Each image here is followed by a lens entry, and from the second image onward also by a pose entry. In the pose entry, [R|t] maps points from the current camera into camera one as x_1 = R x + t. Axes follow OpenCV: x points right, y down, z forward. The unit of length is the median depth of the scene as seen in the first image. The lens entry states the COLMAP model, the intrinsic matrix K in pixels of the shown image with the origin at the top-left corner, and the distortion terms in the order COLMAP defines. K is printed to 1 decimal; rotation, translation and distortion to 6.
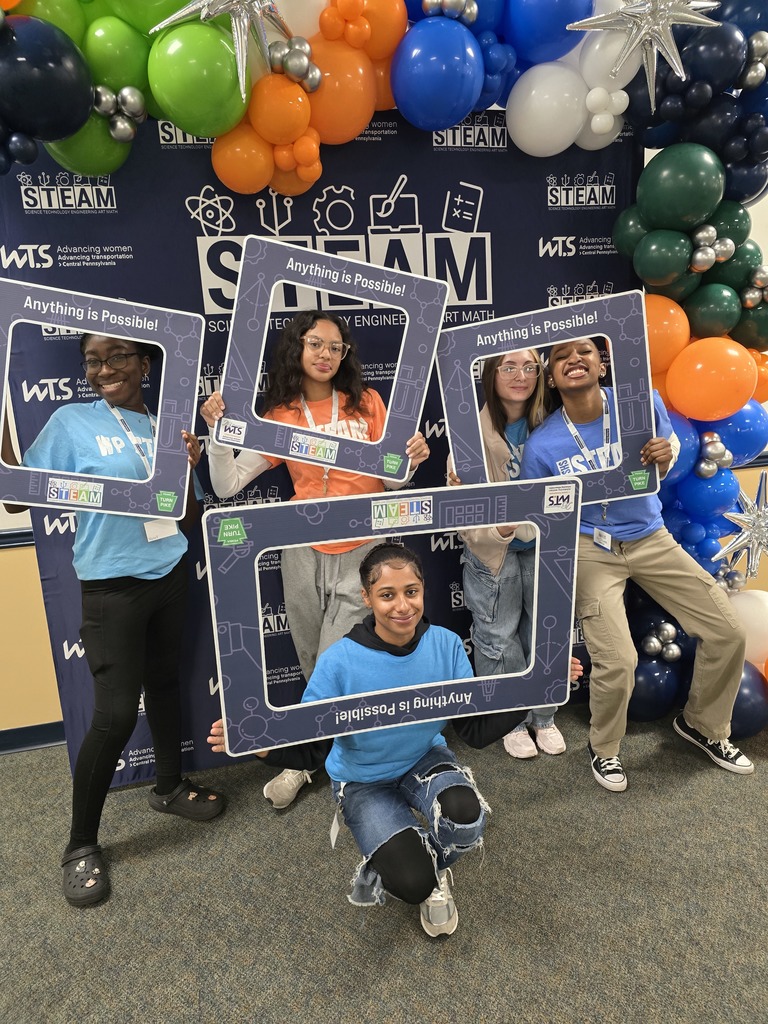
lens RADIAL K [[680.4, 0, 378.1], [0, 680.4, 513.6], [0, 0, 1]] dist [0.017305, -0.022348]
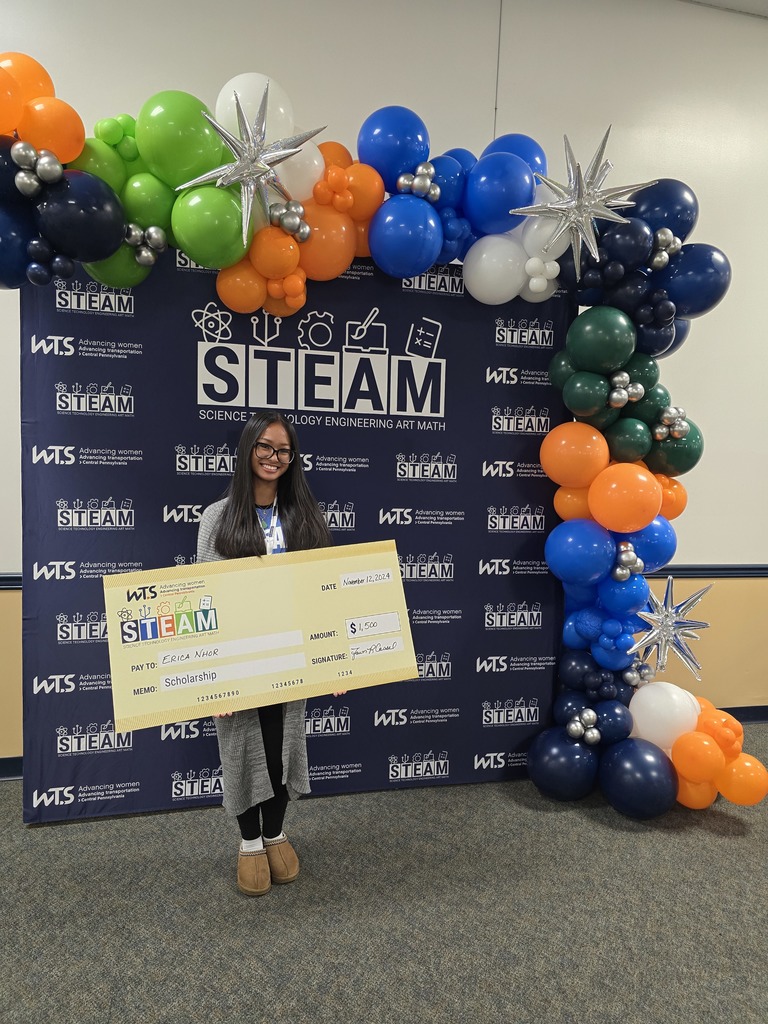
lens RADIAL K [[680.4, 0, 387.8], [0, 680.4, 513.6], [0, 0, 1]] dist [0.017305, -0.022348]
pose [[0.995886, 0.088817, 0.017957, 0.072030], [-0.085819, 0.988090, -0.127721, 0.017390], [-0.029087, 0.125654, 0.991648, -0.160214]]
